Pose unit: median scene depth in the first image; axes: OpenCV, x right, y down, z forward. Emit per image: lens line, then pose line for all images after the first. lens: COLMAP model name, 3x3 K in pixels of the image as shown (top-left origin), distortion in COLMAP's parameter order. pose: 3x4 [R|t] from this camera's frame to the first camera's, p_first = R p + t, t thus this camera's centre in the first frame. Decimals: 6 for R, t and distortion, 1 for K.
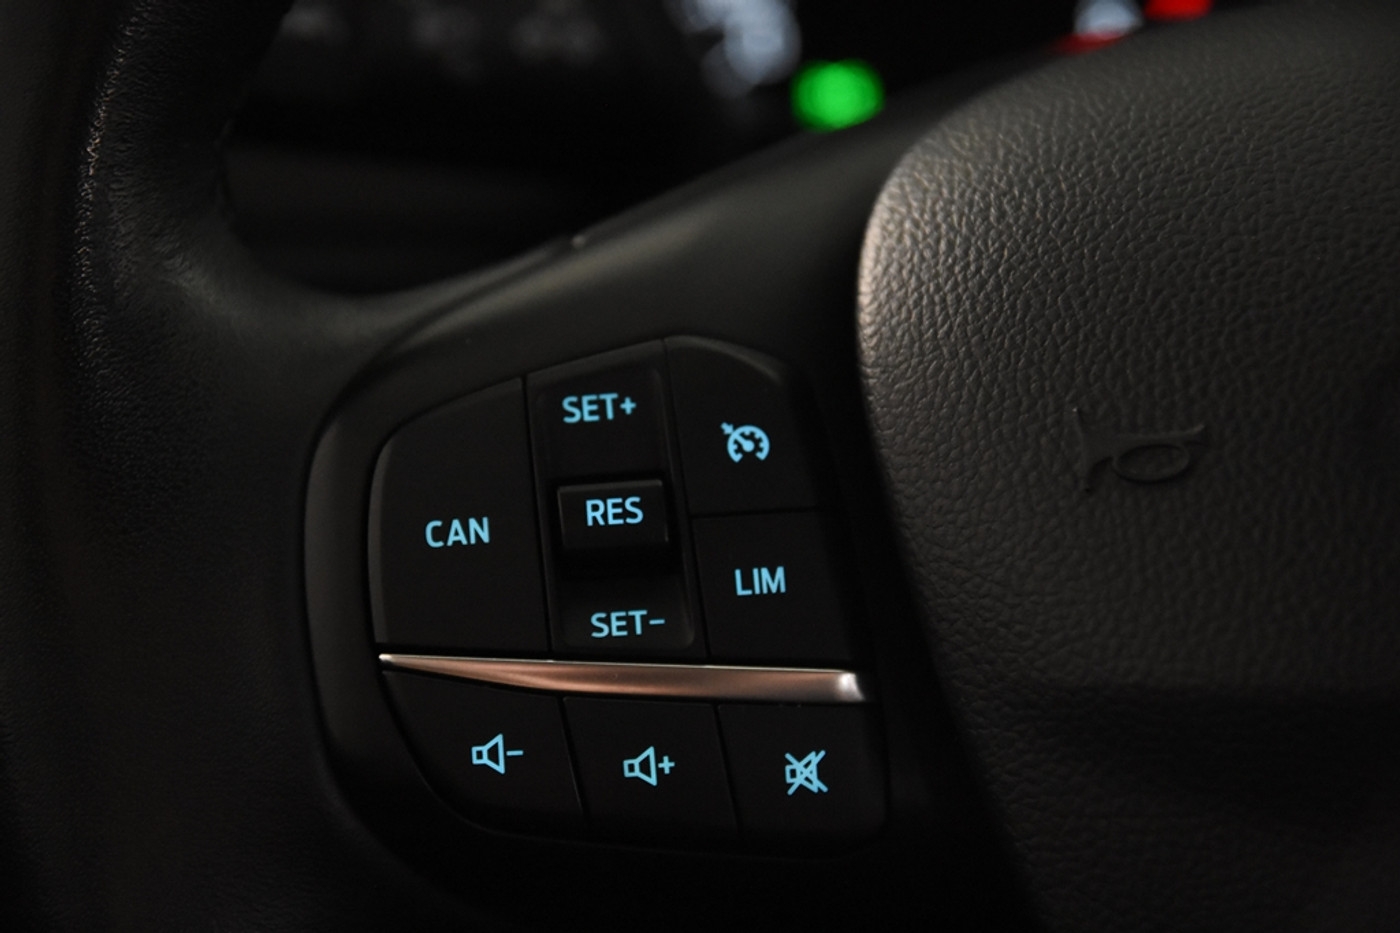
lens RADIAL K [[4158.9, 0, 699.6], [0, 4158.9, 466.5], [0, 0, 1]] dist [-0.131893, 0.000000]
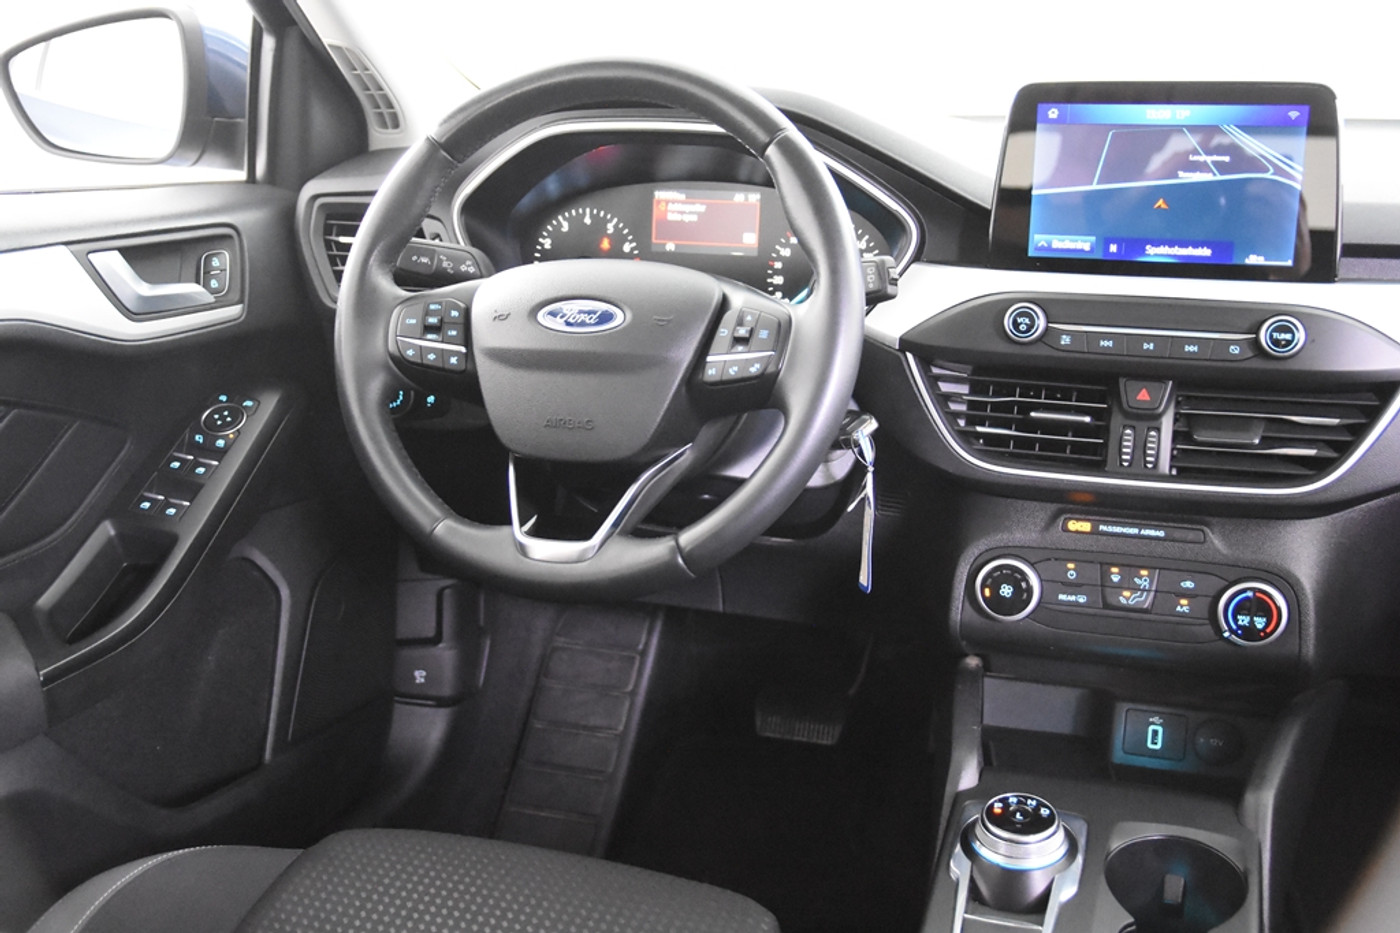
lens RADIAL K [[1547.2, 0, 700.3], [0, 1547.2, 474.9], [0, 0, 1]] dist [0.000032, 0.000000]
pose [[0.986038, 0.118036, -0.117462, 0.742943], [-0.128175, 0.988285, -0.082852, 0.417018], [0.106306, 0.096751, 0.989615, -1.451174]]
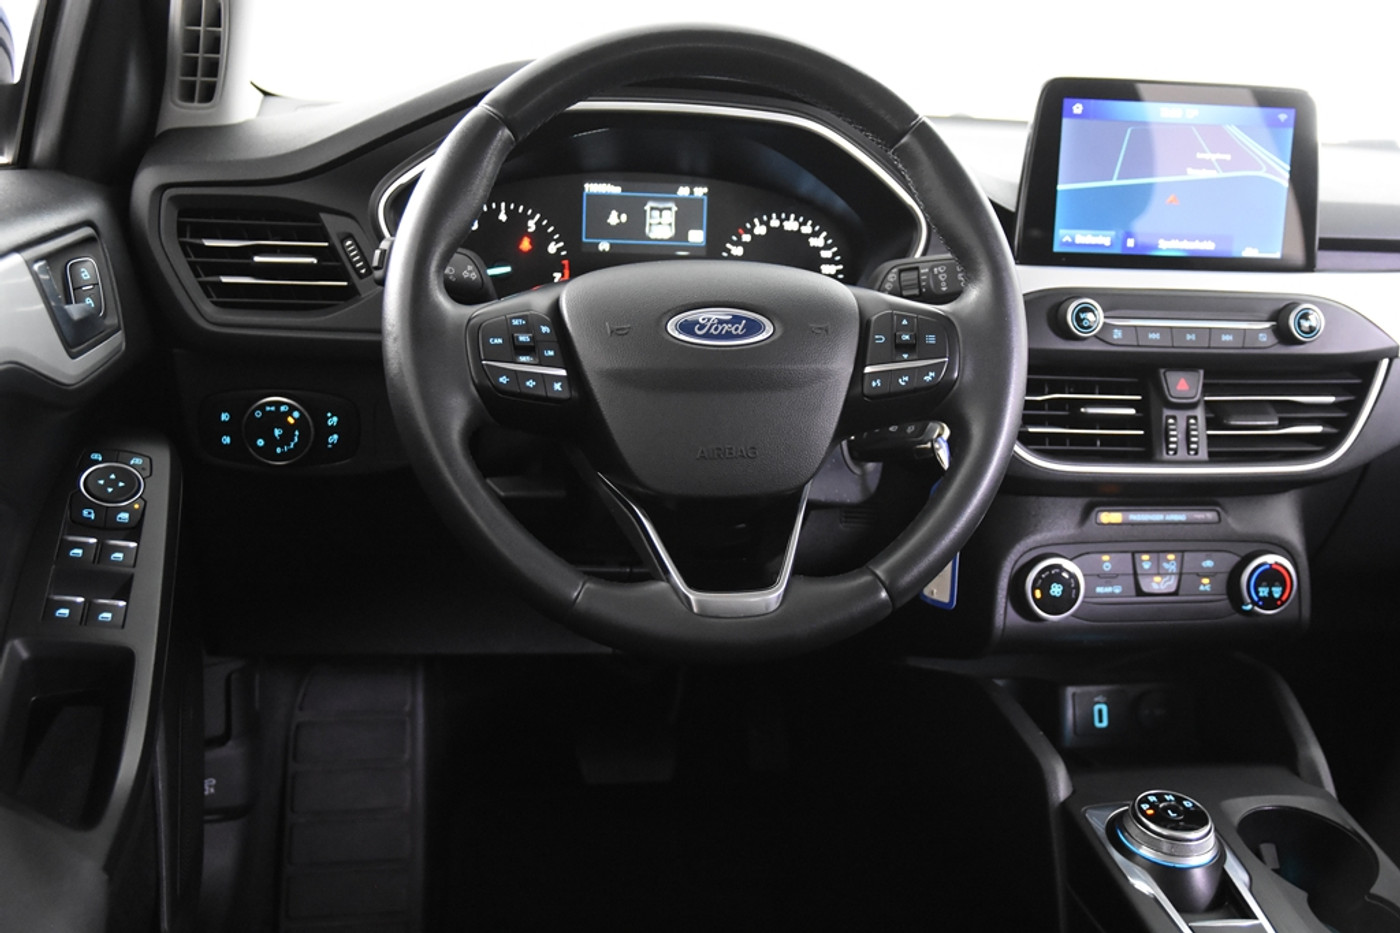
lens RADIAL K [[1547.2, 0, 696.2], [0, 1547.2, 458.6], [0, 0, 1]] dist [0.000032, 0.000000]
pose [[0.927815, 0.039657, 0.370926, -0.565403], [0.007506, 0.992147, -0.124849, 0.427759], [-0.372964, 0.118621, 0.920232, -0.962458]]
